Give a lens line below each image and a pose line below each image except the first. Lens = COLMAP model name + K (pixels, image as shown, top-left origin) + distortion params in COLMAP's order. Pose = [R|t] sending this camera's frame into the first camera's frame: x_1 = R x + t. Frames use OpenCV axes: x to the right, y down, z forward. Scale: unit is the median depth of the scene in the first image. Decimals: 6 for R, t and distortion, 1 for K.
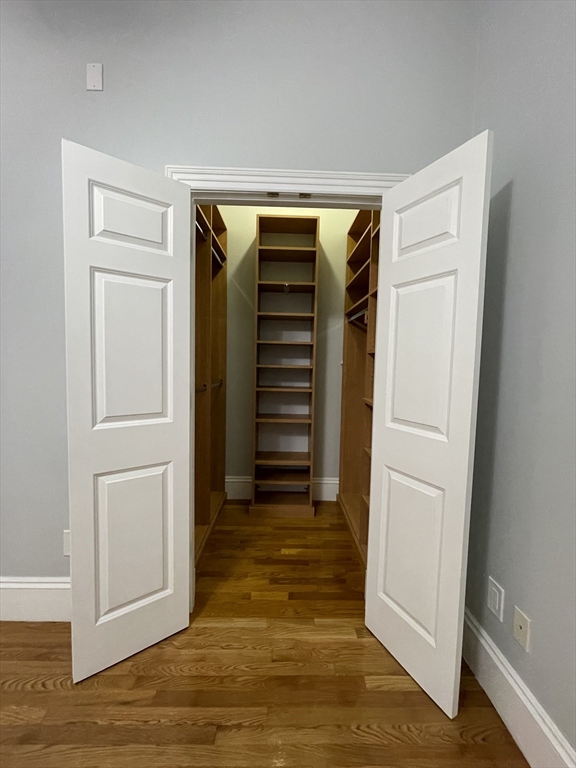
lens RADIAL K [[308.6, 0, 291.4], [0, 308.6, 378.6], [0, 0, 1]] dist [-0.001931, -0.000726]
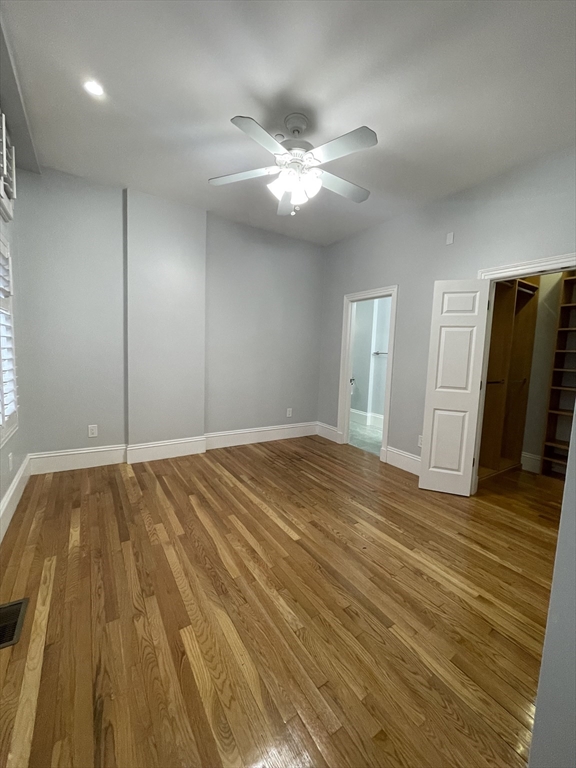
lens RADIAL K [[308.6, 0, 293.4], [0, 308.6, 379.7], [0, 0, 1]] dist [-0.001931, -0.000726]
pose [[0.531583, 0.076538, -0.843541, 0.745271], [-0.074235, 0.996287, 0.043616, 0.048434], [0.843747, 0.039435, 0.535290, -1.154276]]
